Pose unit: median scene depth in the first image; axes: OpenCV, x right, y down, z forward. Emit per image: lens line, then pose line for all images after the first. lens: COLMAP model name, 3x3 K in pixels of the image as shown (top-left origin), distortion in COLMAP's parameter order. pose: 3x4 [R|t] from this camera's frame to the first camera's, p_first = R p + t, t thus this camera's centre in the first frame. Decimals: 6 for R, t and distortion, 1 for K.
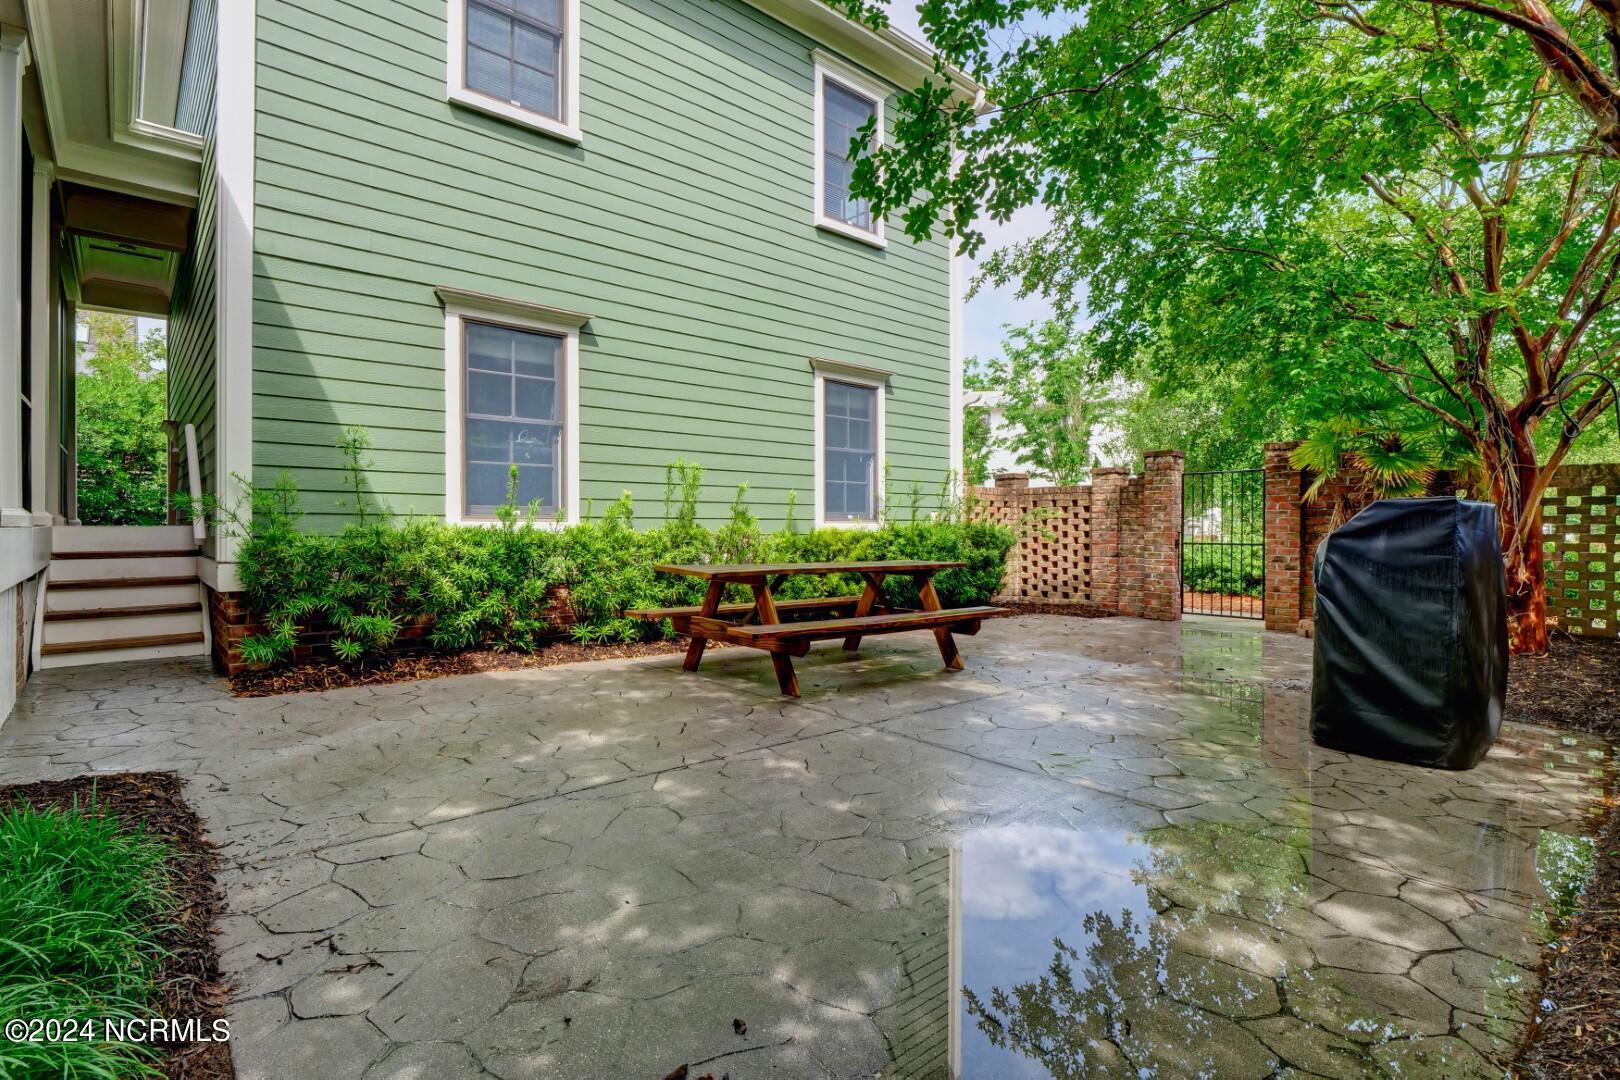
lens RADIAL K [[788.8, 0, 810.0], [0, 788.8, 540.0], [0, 0, 1]] dist [-0.000112, -0.000597]
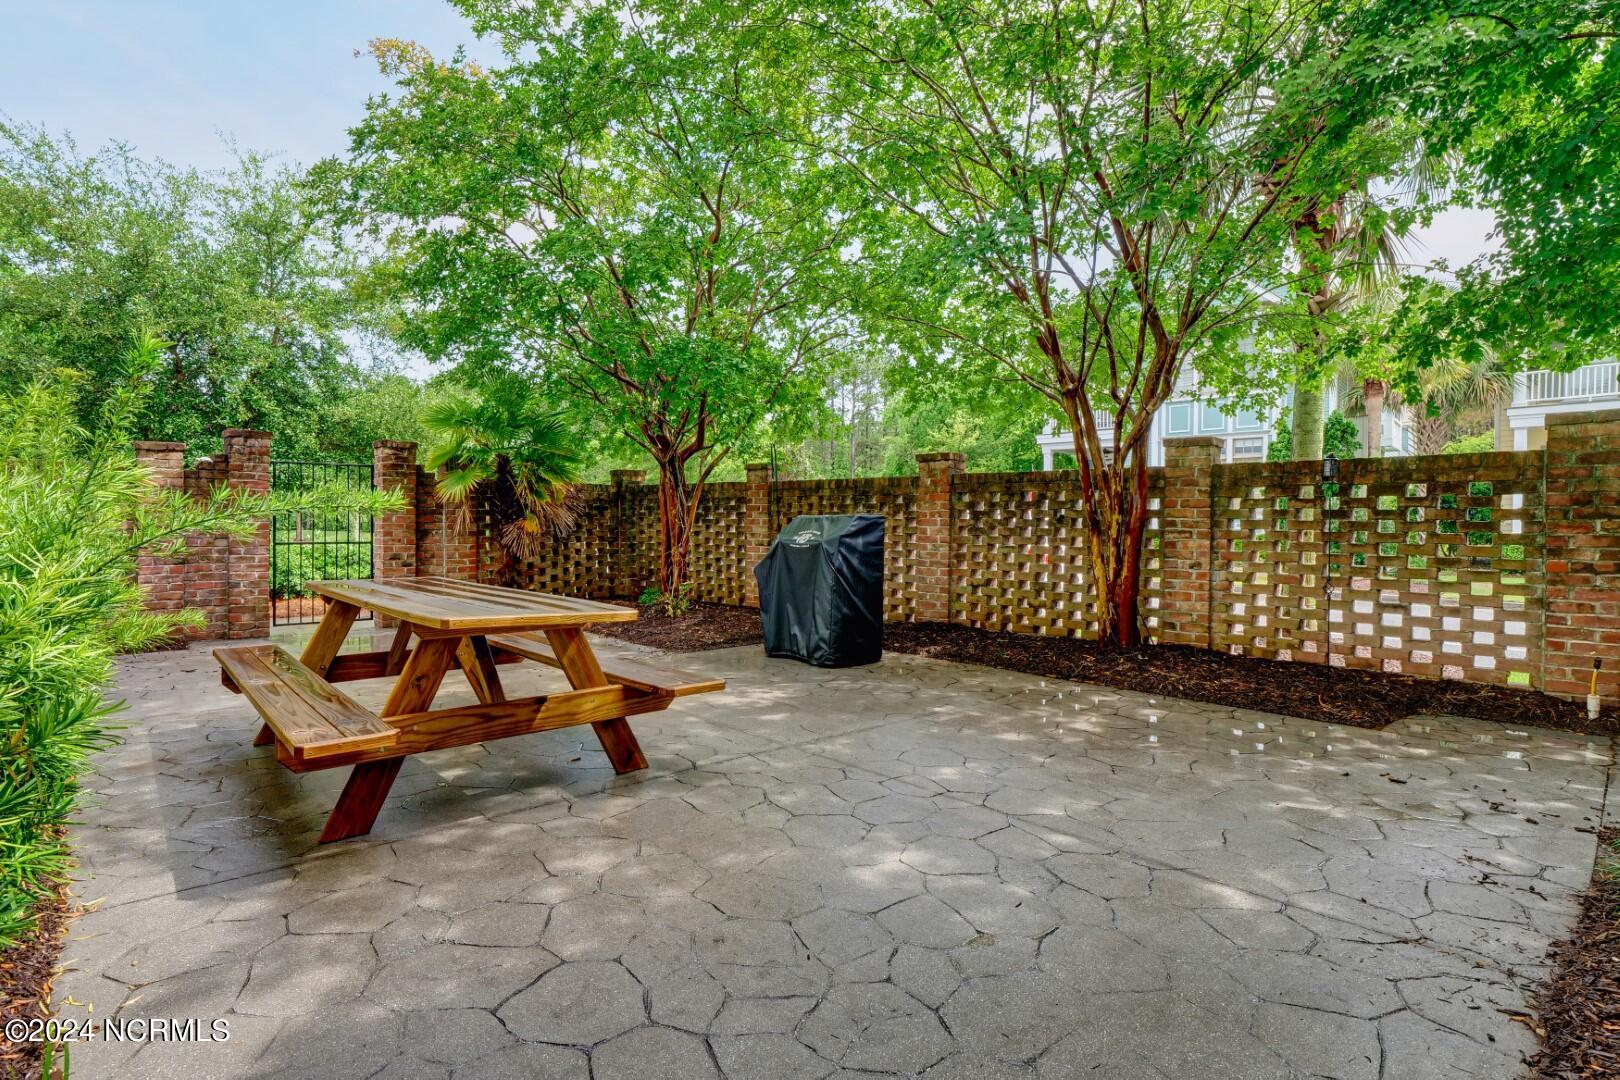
lens RADIAL K [[788.8, 0, 810.0], [0, 788.8, 540.0], [0, 0, 1]] dist [-0.000112, -0.000597]
pose [[-0.039169, -0.027314, 0.998859, -0.995324], [0.008686, 0.999579, 0.027675, -0.045777], [-0.999195, 0.009760, -0.038915, 1.164898]]
